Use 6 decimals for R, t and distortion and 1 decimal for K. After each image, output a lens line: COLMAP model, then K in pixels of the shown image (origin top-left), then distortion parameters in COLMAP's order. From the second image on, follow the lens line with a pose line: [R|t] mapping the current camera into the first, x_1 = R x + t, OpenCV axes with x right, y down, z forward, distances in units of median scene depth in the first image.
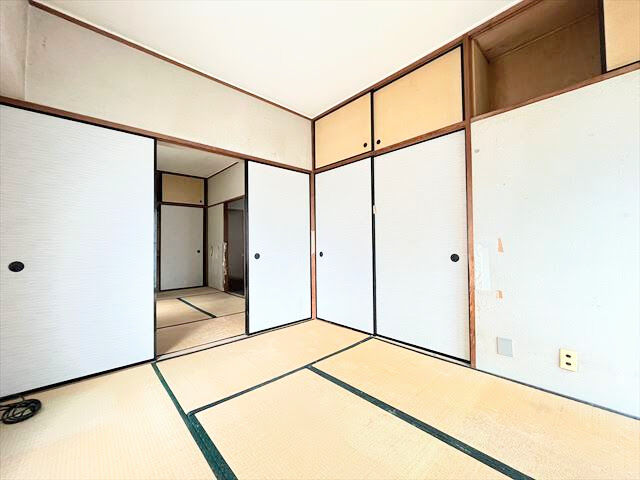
lens RADIAL K [[257.8, 0, 318.6], [0, 257.8, 239.9], [0, 0, 1]] dist [0.000291, 0.000331]
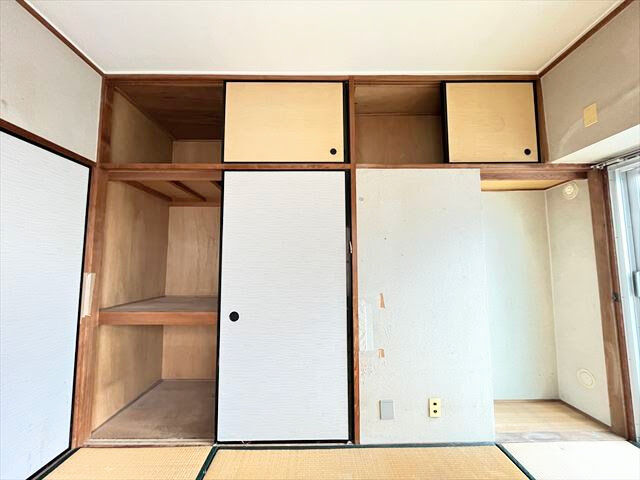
lens RADIAL K [[257.8, 0, 317.3], [0, 257.8, 240.5], [0, 0, 1]] dist [0.000291, 0.000331]
pose [[0.667036, 0.074402, 0.741301, -0.177976], [-0.018625, 0.996355, -0.083242, -0.109933], [-0.744793, 0.041719, 0.665990, 0.486266]]
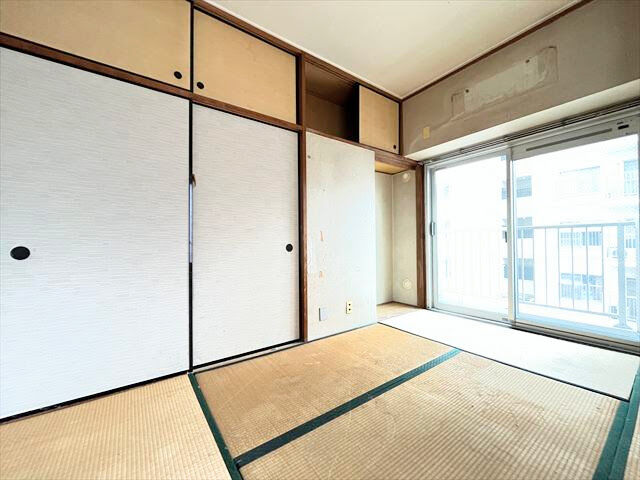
lens RADIAL K [[257.8, 0, 320.3], [0, 257.8, 238.9], [0, 0, 1]] dist [0.000291, 0.000331]
pose [[0.117439, 0.026203, 0.992734, -0.539113], [-0.011527, 0.999620, -0.025021, 0.061264], [-0.993013, -0.008505, 0.117696, 0.787297]]
